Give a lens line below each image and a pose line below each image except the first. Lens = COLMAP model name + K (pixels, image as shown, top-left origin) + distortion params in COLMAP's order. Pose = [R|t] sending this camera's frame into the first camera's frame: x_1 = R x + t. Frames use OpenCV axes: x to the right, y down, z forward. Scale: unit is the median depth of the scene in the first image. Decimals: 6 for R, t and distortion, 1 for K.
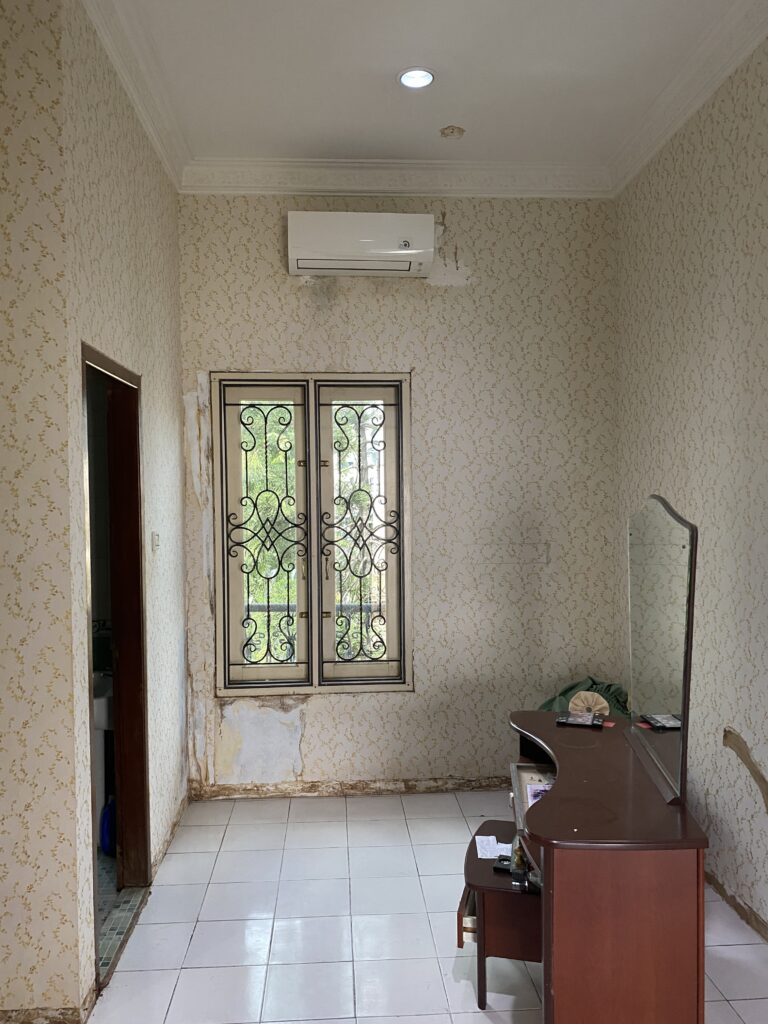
lens RADIAL K [[788.1, 0, 383.5], [0, 788.1, 524.7], [0, 0, 1]] dist [0.075705, -0.004271]
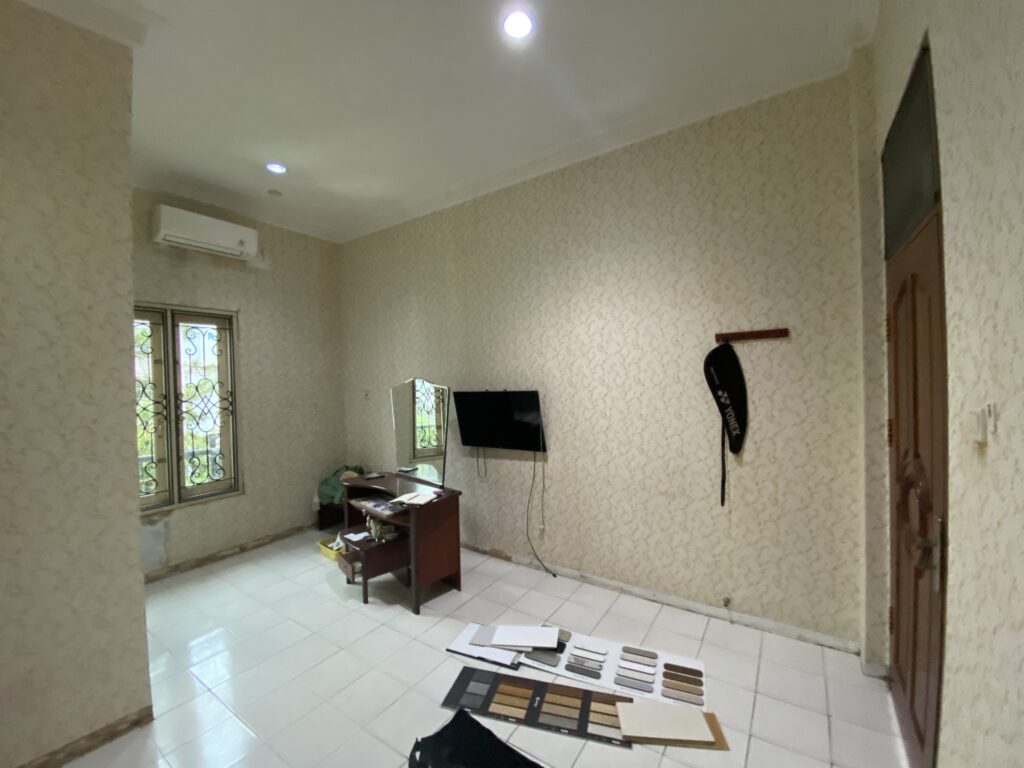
lens RADIAL K [[414.3, 0, 512.0], [0, 414.3, 384.0], [0, 0, 1]] dist [-0.000487, -0.000057]
pose [[0.615201, -0.021325, 0.788082, -0.320215], [0.047907, 0.998798, -0.010371, 0.006606], [-0.786913, 0.044135, 0.615483, -0.043443]]
